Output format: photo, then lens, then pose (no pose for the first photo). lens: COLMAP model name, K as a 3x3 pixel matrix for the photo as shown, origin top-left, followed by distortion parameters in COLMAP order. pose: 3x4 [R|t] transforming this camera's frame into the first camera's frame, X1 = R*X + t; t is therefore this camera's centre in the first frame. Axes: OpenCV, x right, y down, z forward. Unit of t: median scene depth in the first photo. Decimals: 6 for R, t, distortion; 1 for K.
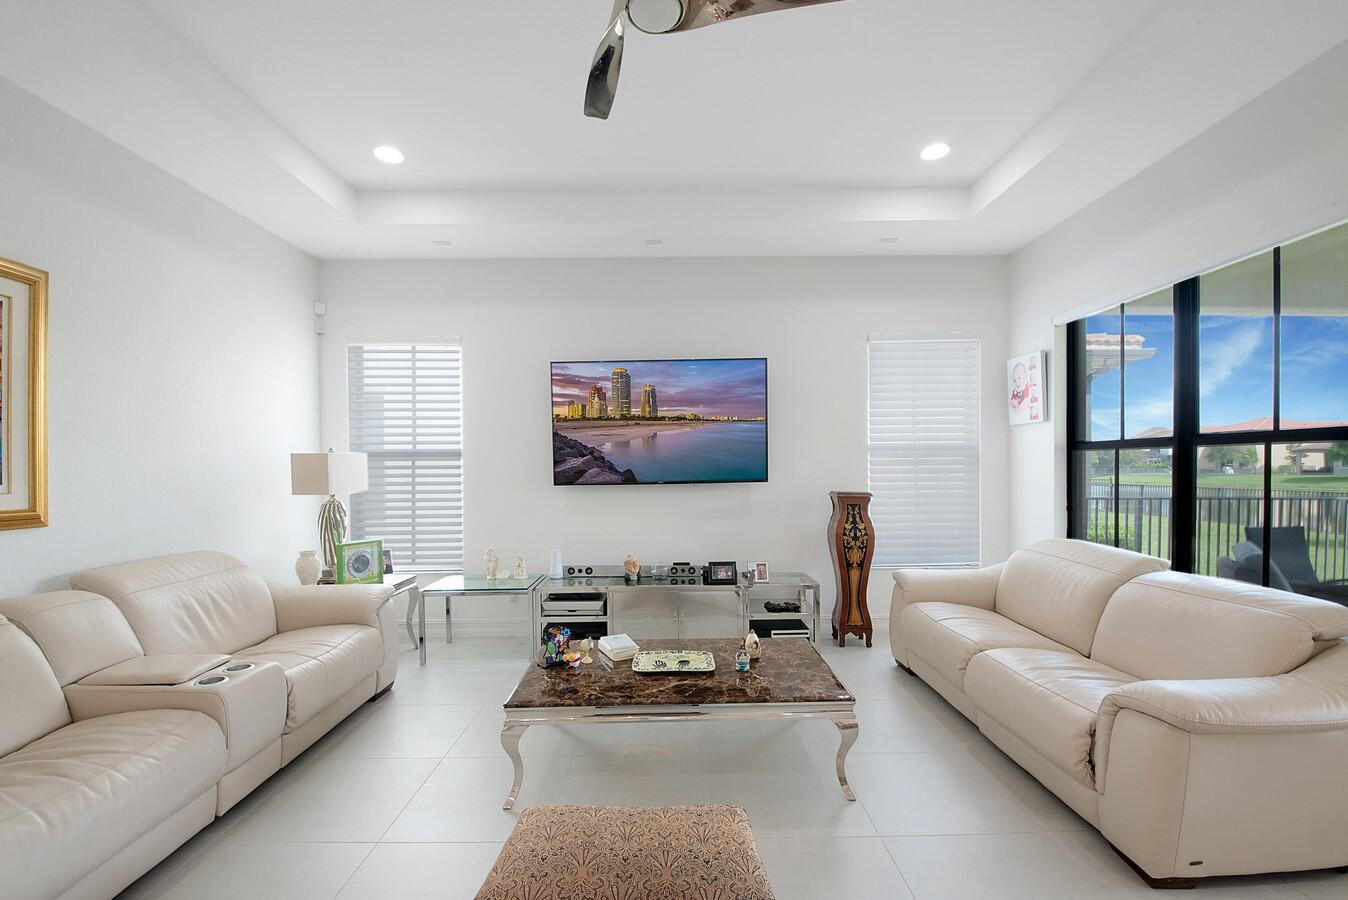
lens RADIAL K [[578.6, 0, 674.7], [0, 578.6, 473.3], [0, 0, 1]] dist [-0.000448, -0.000131]
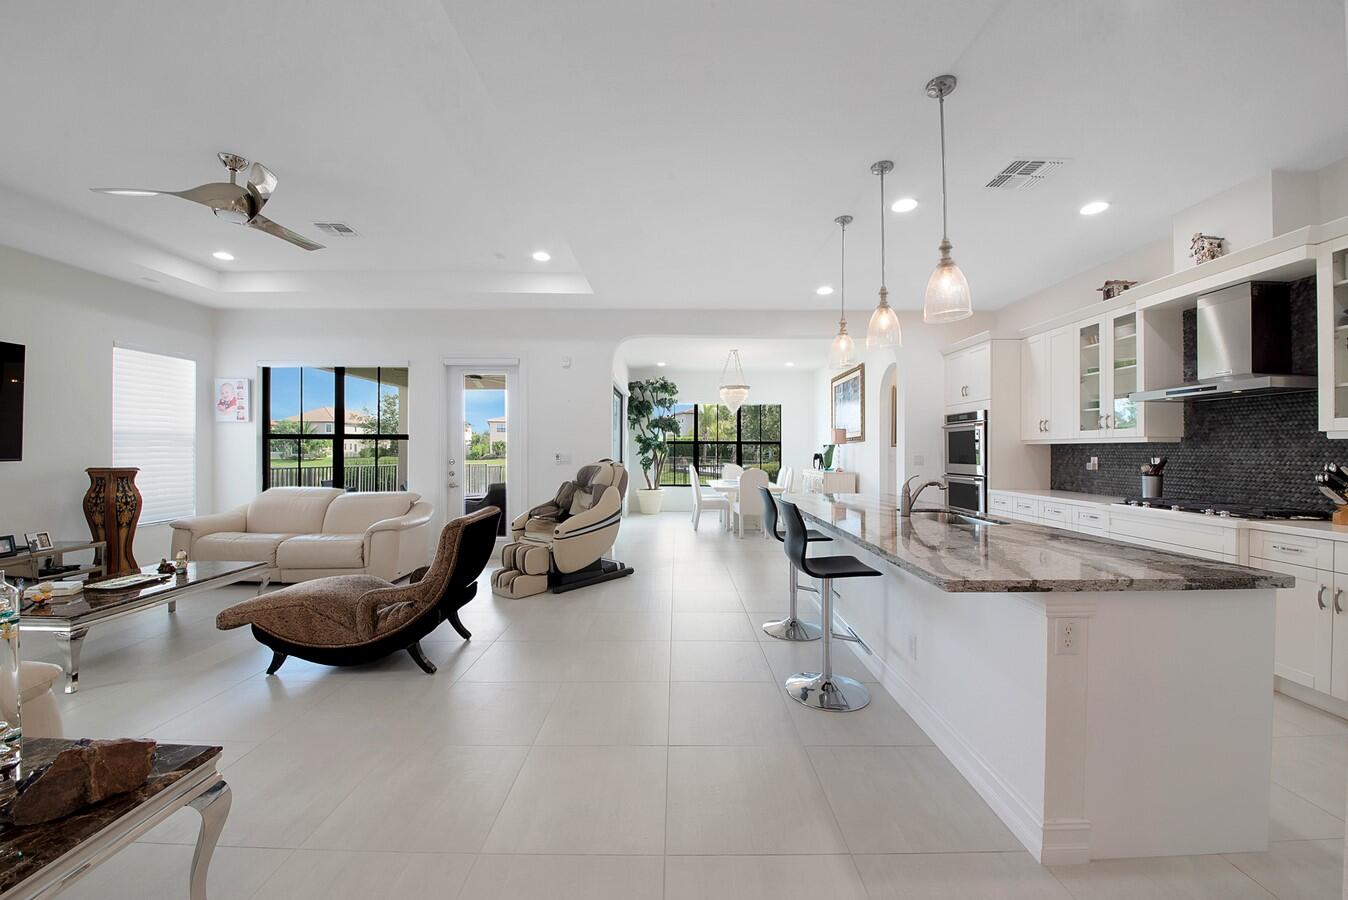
lens RADIAL K [[497.3, 0, 674.0], [0, 497.3, 450.0], [0, 0, 1]] dist [-0.001774, -0.009503]
pose [[0.017522, 0.003820, 0.999839, -0.725819], [0.012139, 0.999918, -0.004033, 0.011734], [-0.999773, 0.012208, 0.017474, -0.233918]]
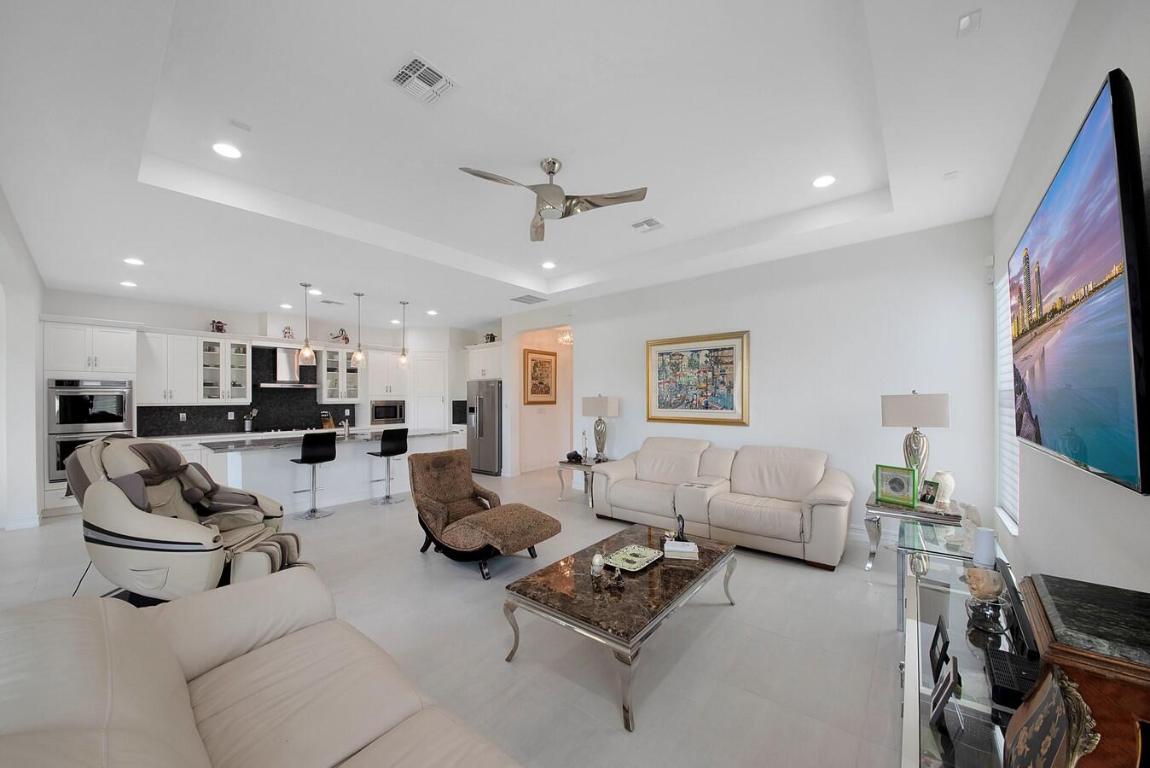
lens RADIAL K [[409.9, 0, 600.3], [0, 409.9, 398.2], [0, 0, 1]] dist [-0.035208, -0.000013]
pose [[-0.615048, 0.006116, -0.788466, 0.500133], [-0.001415, 0.999960, 0.008859, -0.035915], [0.788488, 0.006564, -0.615015, 0.938819]]
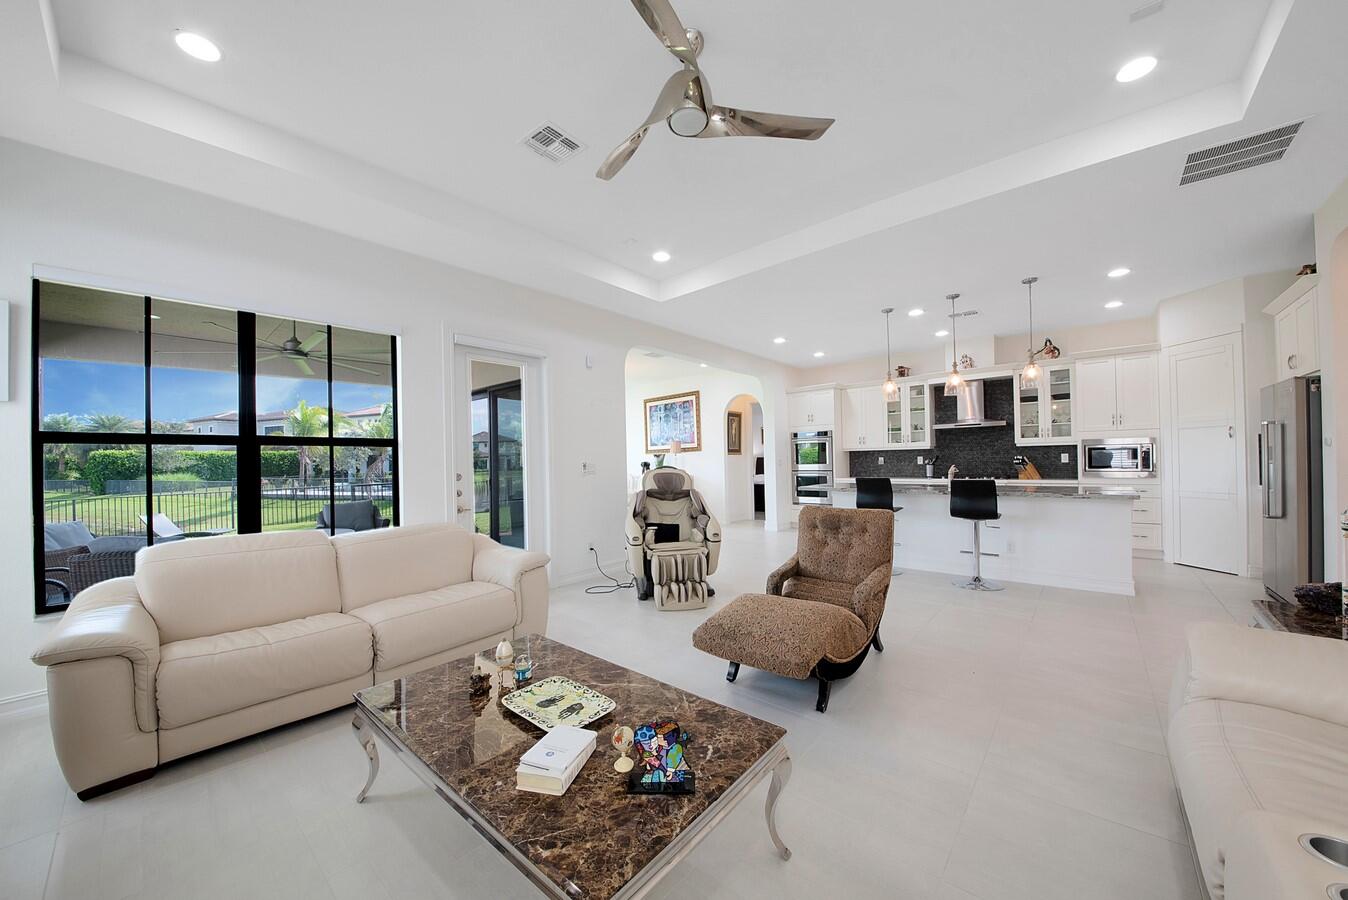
lens RADIAL K [[478.2, 0, 668.2], [0, 478.2, 459.3], [0, 0, 1]] dist [0.000109, -0.006346]
pose [[-0.735648, 0.020061, 0.677067, -0.332493], [0.031692, 0.999486, 0.004819, 0.004586], [-0.676622, 0.025002, -0.735906, 0.831714]]
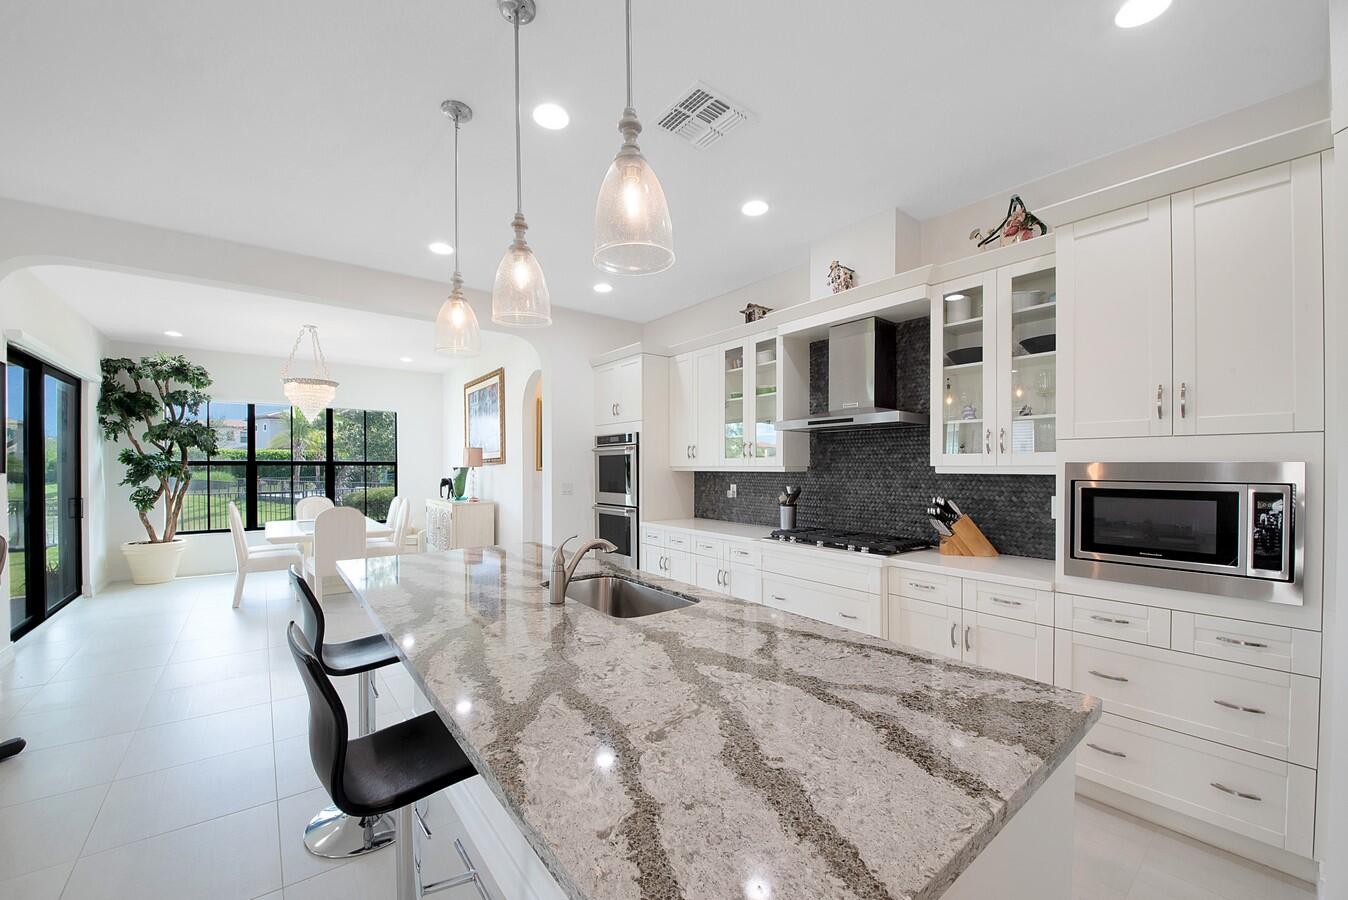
lens RADIAL K [[520.2, 0, 675.1], [0, 520.2, 468.4], [0, 0, 1]] dist [0.019877, -0.015845]
pose [[-0.609076, 0.000352, 0.793112, -0.451838], [0.015084, 0.999824, 0.011140, -0.013646], [-0.792968, 0.018748, -0.608974, -0.349509]]
